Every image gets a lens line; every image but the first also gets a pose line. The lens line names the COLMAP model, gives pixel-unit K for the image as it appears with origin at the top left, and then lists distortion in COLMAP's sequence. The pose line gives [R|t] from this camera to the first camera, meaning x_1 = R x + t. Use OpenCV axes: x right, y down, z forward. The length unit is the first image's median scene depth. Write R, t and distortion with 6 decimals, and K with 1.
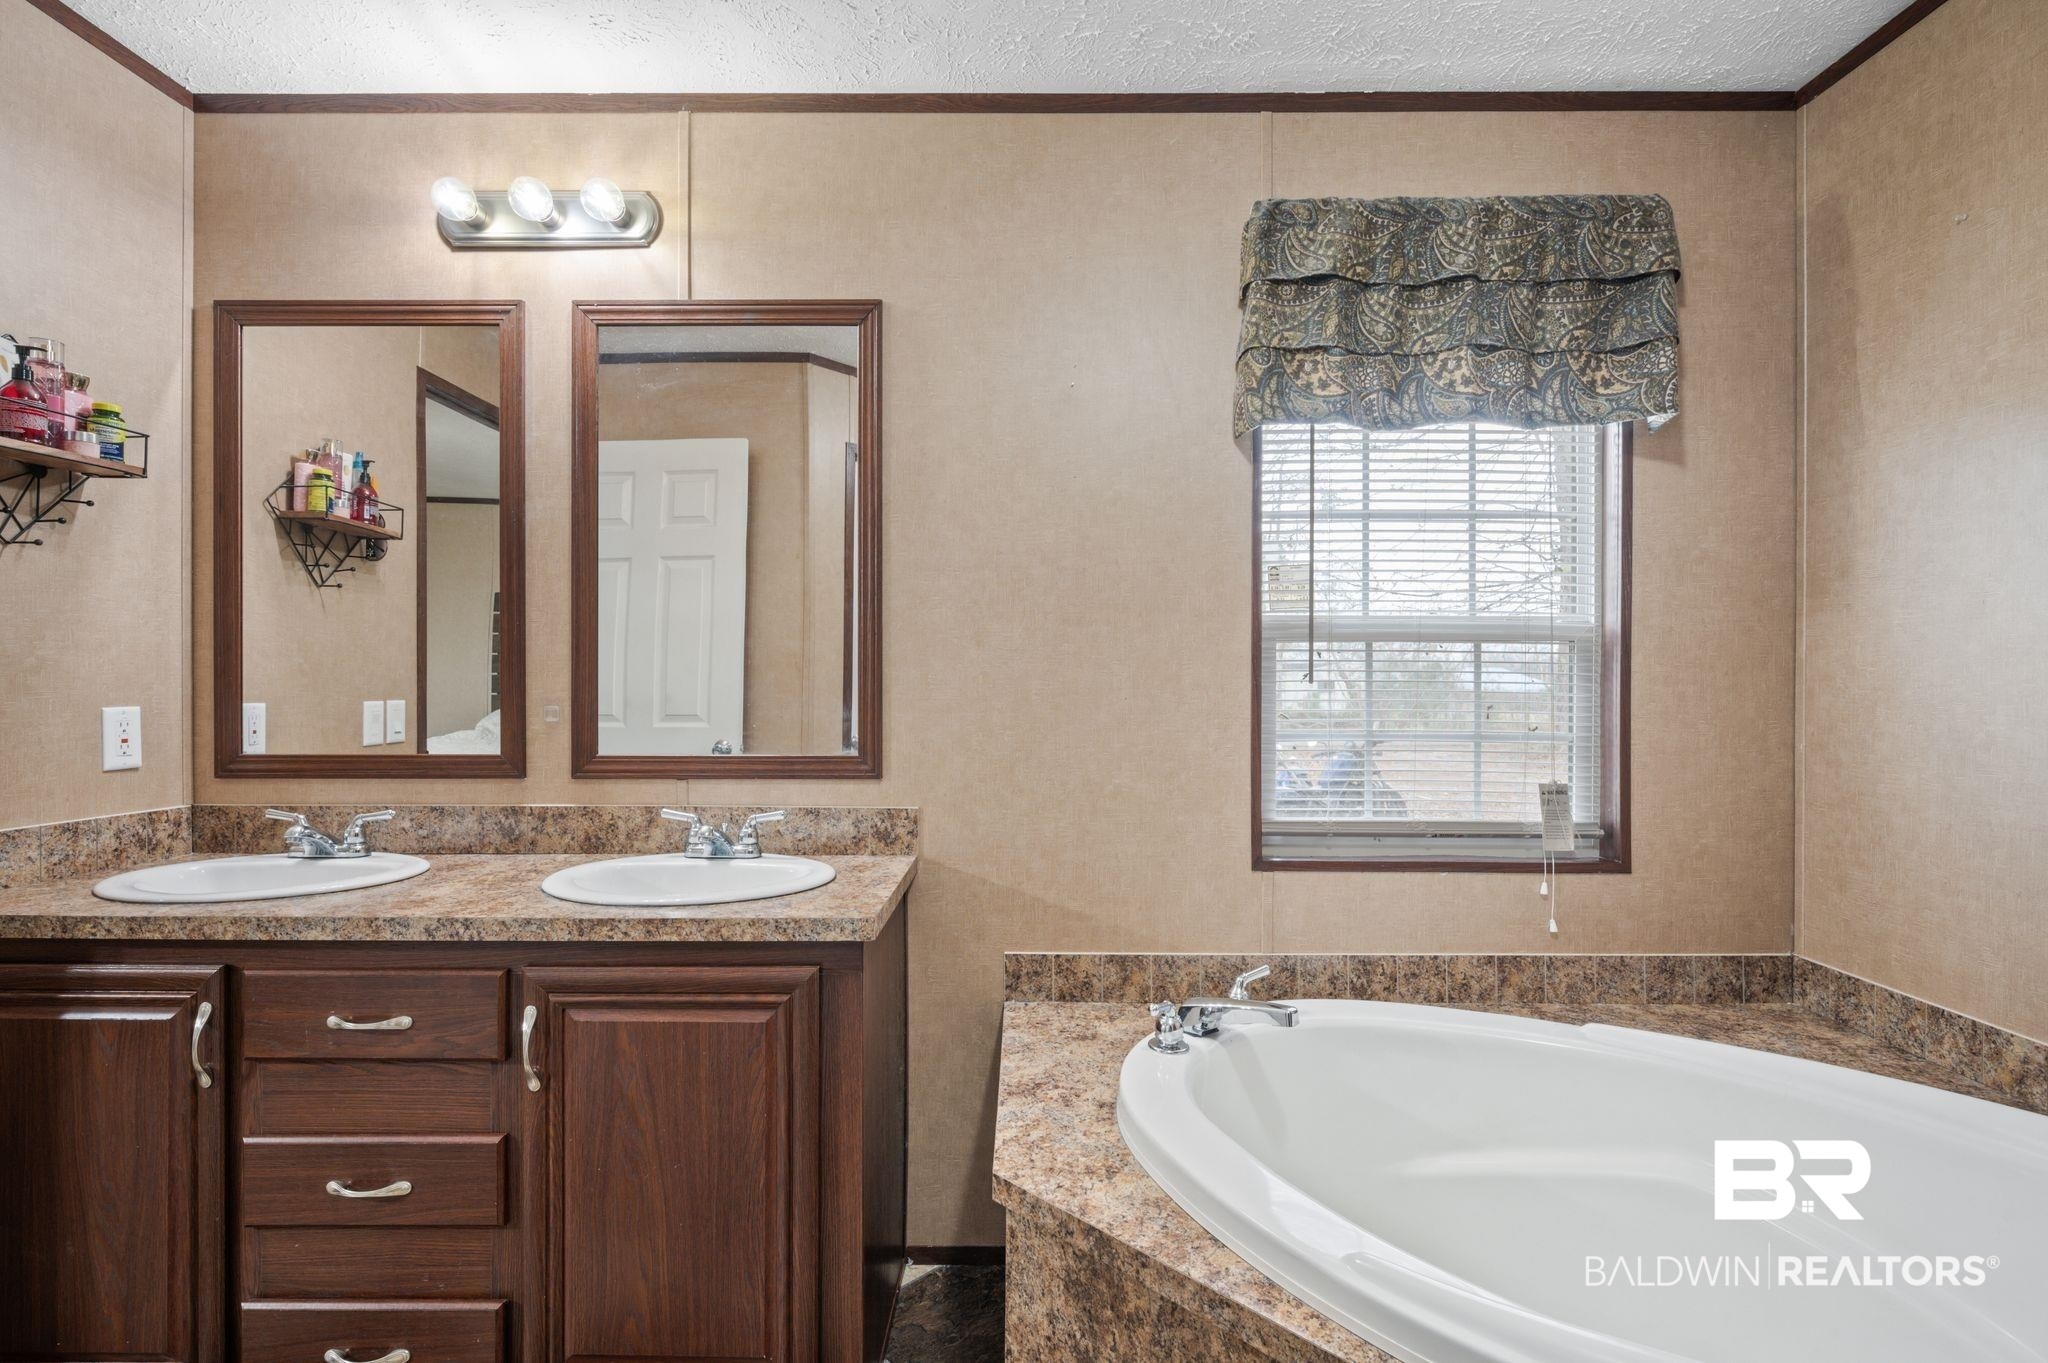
lens RADIAL K [[944.6, 0, 1024.0], [0, 944.6, 681.5], [0, 0, 1]] dist [-0.002829, 0.000317]
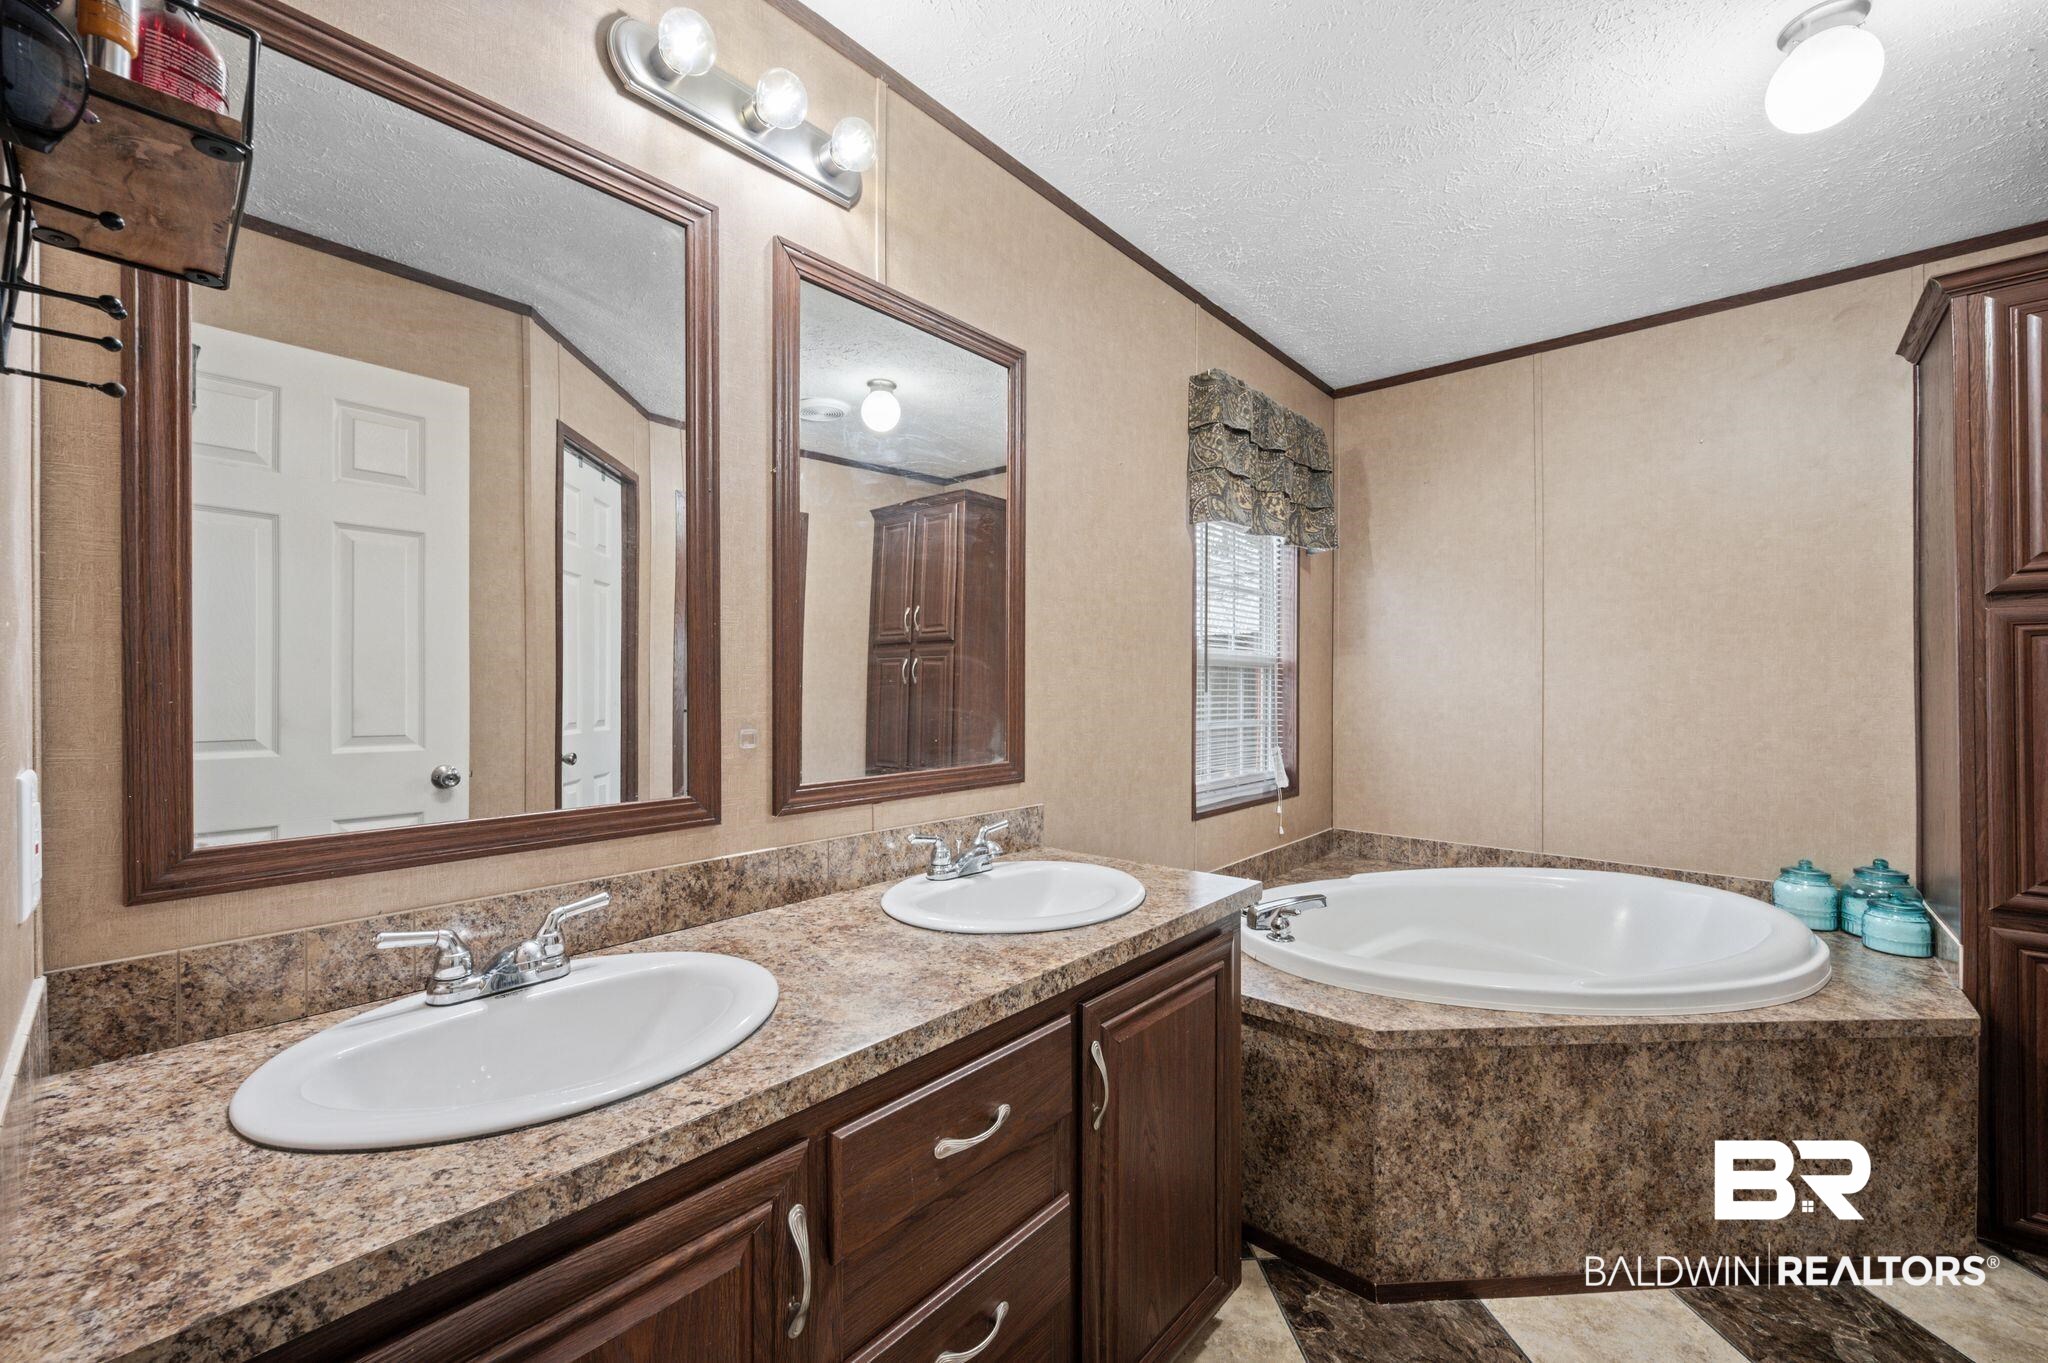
lens RADIAL K [[796.0, 0, 1024.0], [0, 796.0, 681.5], [0, 0, 1]] dist [0.001478, -0.000341]
pose [[0.665061, 0.001235, 0.746788, -0.897624], [-0.003976, 0.999990, 0.001888, -0.017870], [-0.746778, -0.004225, 0.665060, 0.394960]]
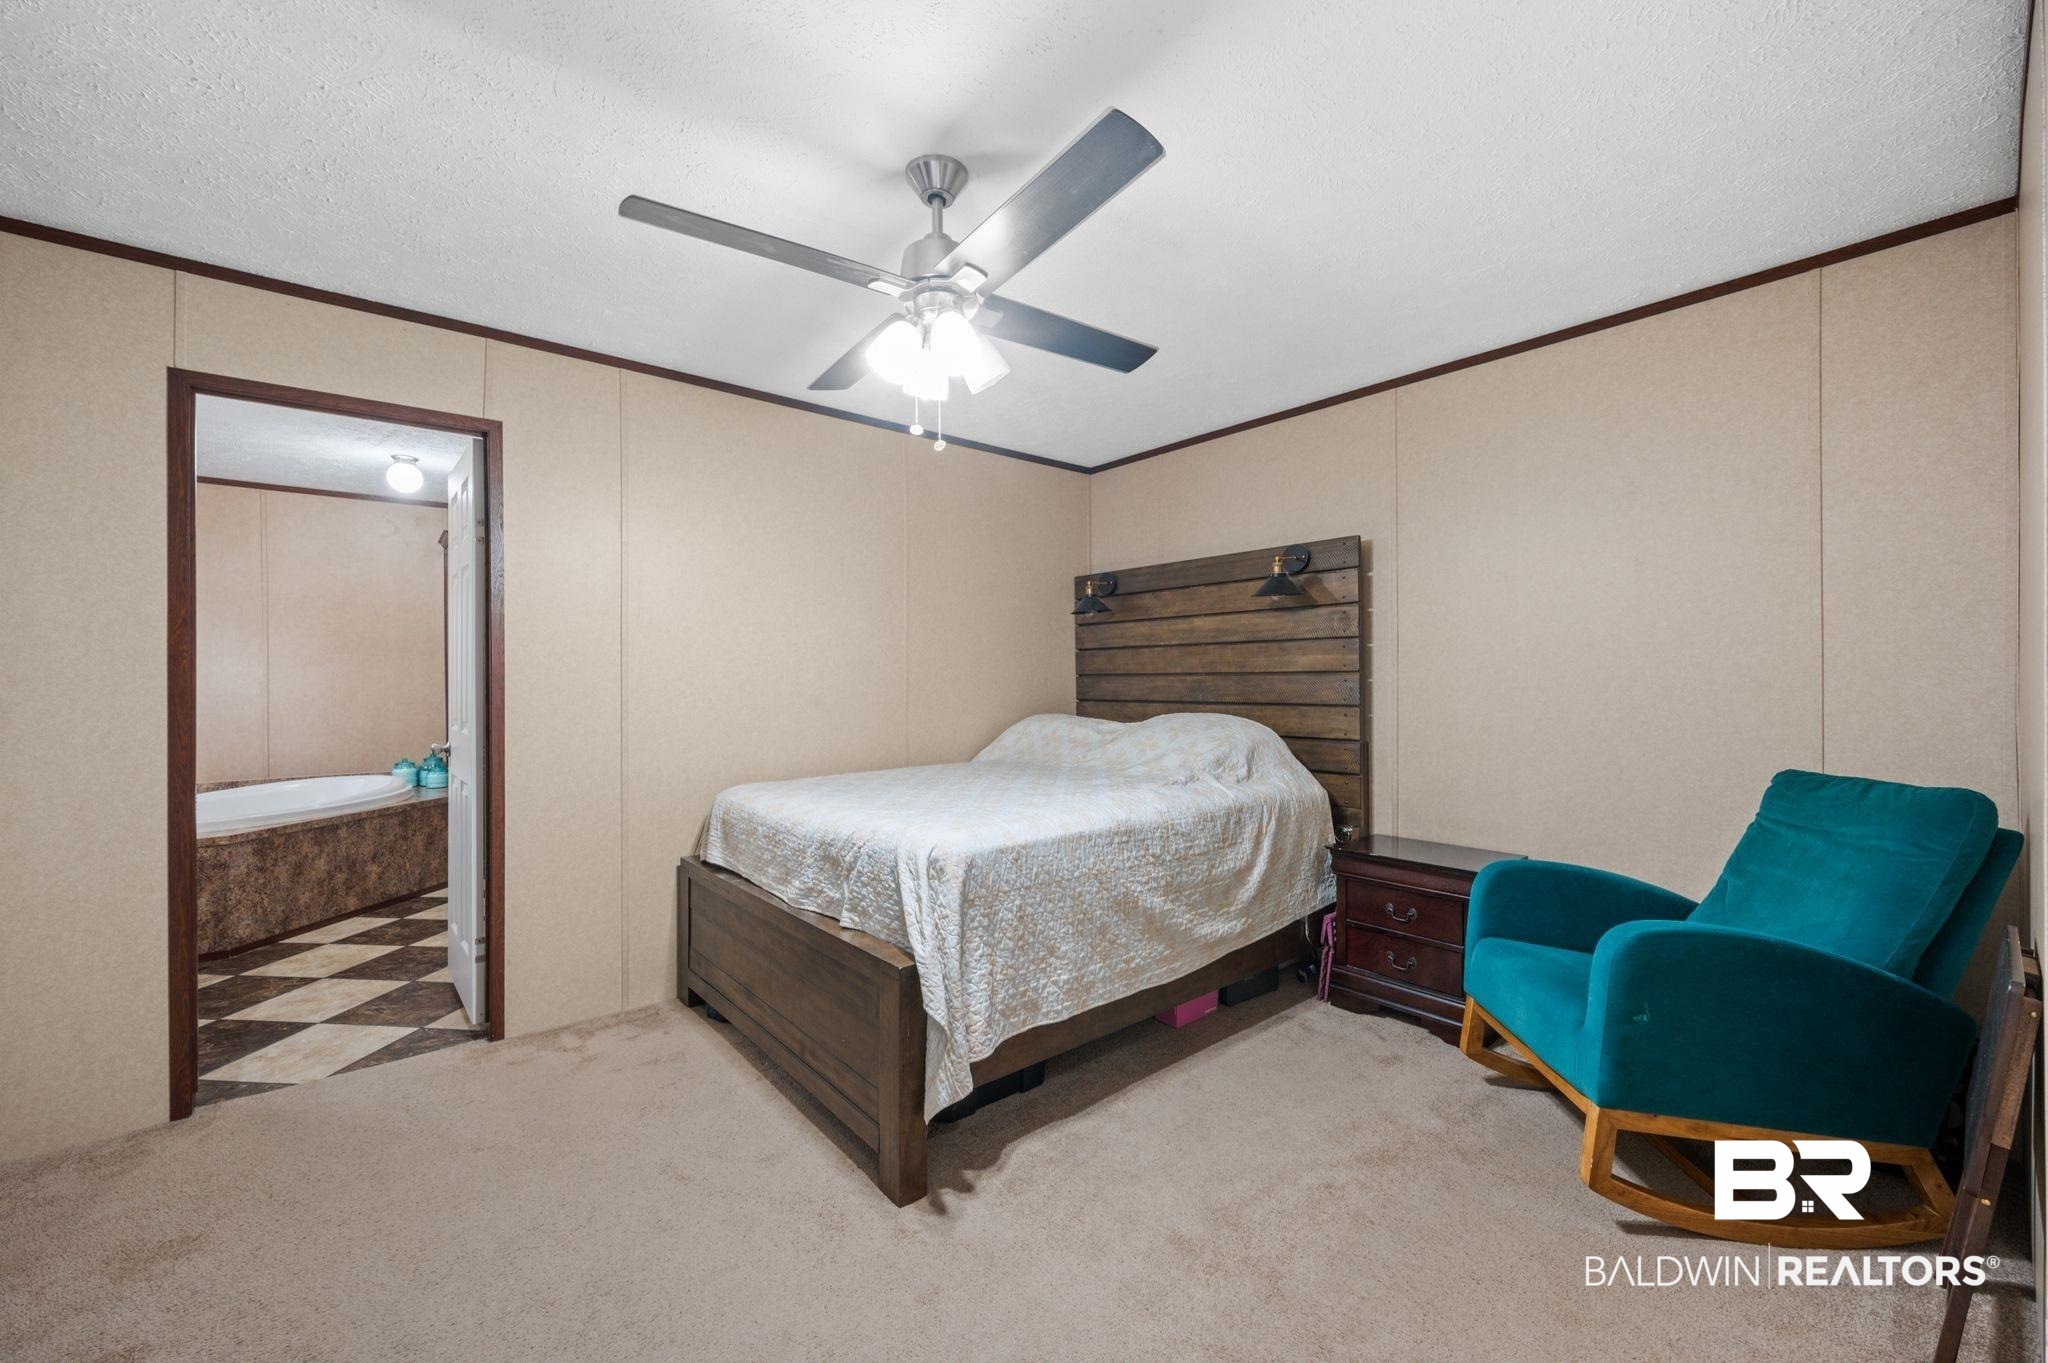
lens RADIAL K [[806.6, 0, 1024.5], [0, 806.6, 685.3], [0, 0, 1]] dist [-0.002180, -0.000161]
pose [[-0.637792, -0.005886, 0.770186, -2.695324], [-0.001186, 0.999977, 0.006660, -0.020691], [-0.770208, 0.003334, -0.637784, 0.437190]]
